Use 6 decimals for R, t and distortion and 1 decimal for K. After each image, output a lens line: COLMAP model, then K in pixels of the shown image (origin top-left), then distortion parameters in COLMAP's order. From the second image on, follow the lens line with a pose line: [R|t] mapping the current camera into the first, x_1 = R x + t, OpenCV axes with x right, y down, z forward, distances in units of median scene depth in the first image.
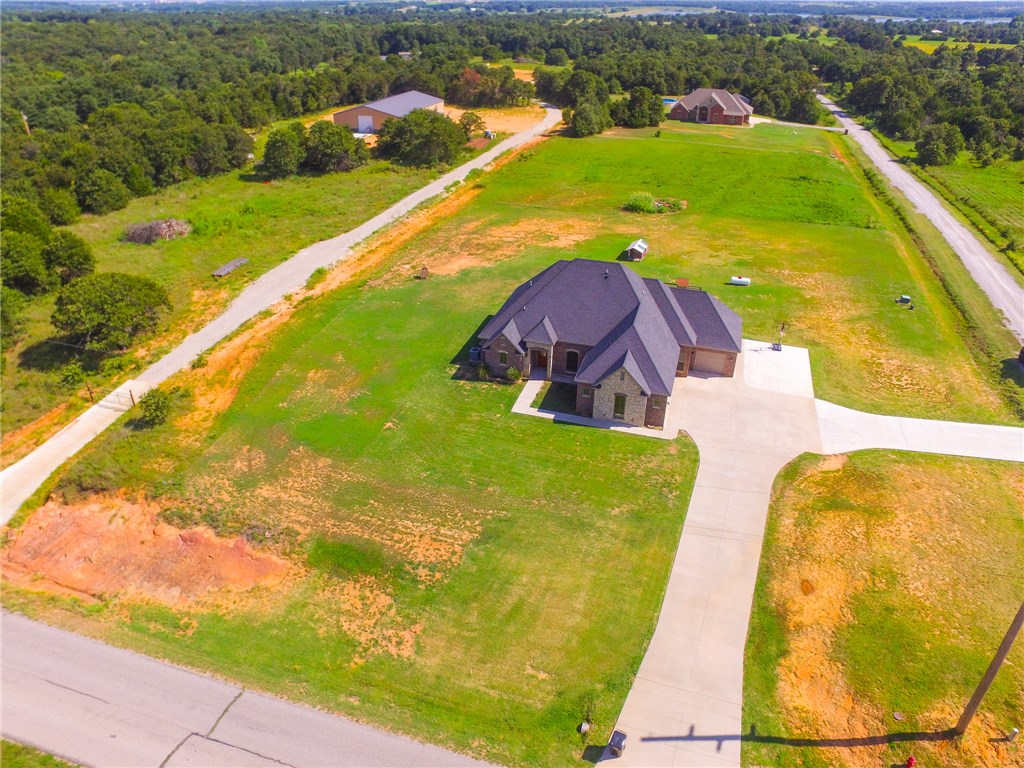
lens RADIAL K [[689.2, 0, 507.1], [0, 689.2, 377.7], [0, 0, 1]] dist [-0.127810, 0.093842]
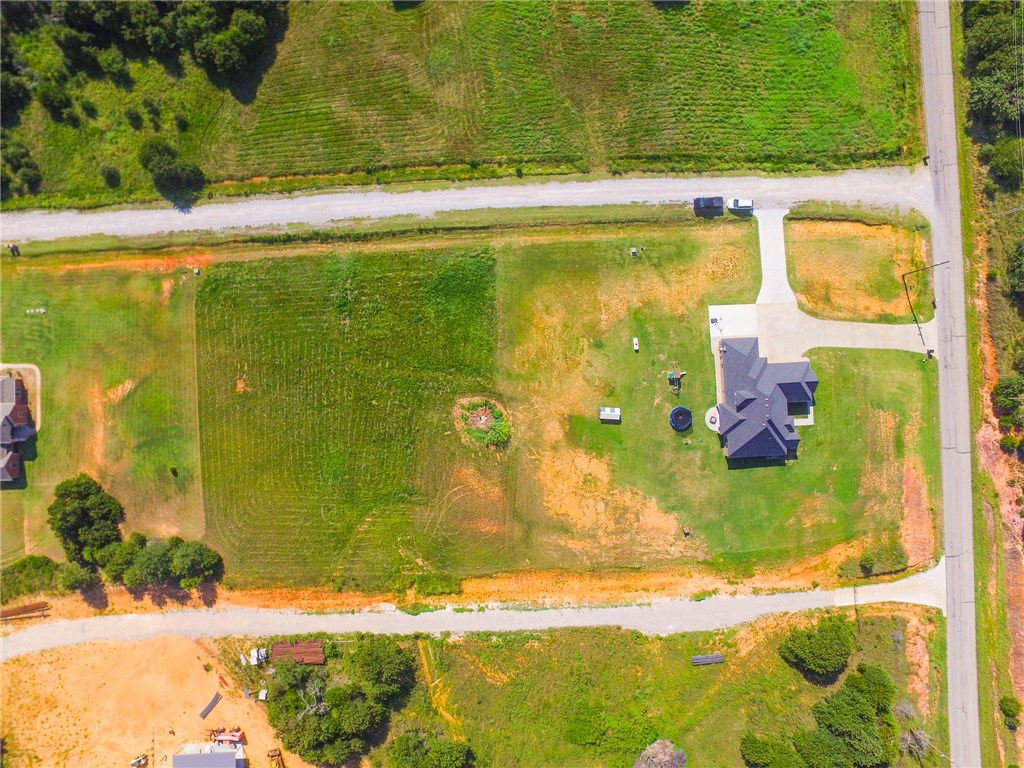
lens RADIAL K [[689.2, 0, 507.1], [0, 689.2, 377.7], [0, 0, 1]] dist [-0.127810, 0.093842]
pose [[-0.349278, -0.936821, 0.019288, 0.455439], [0.465950, -0.155789, 0.870988, -2.310553], [-0.812955, 0.313204, 0.490925, 0.615409]]
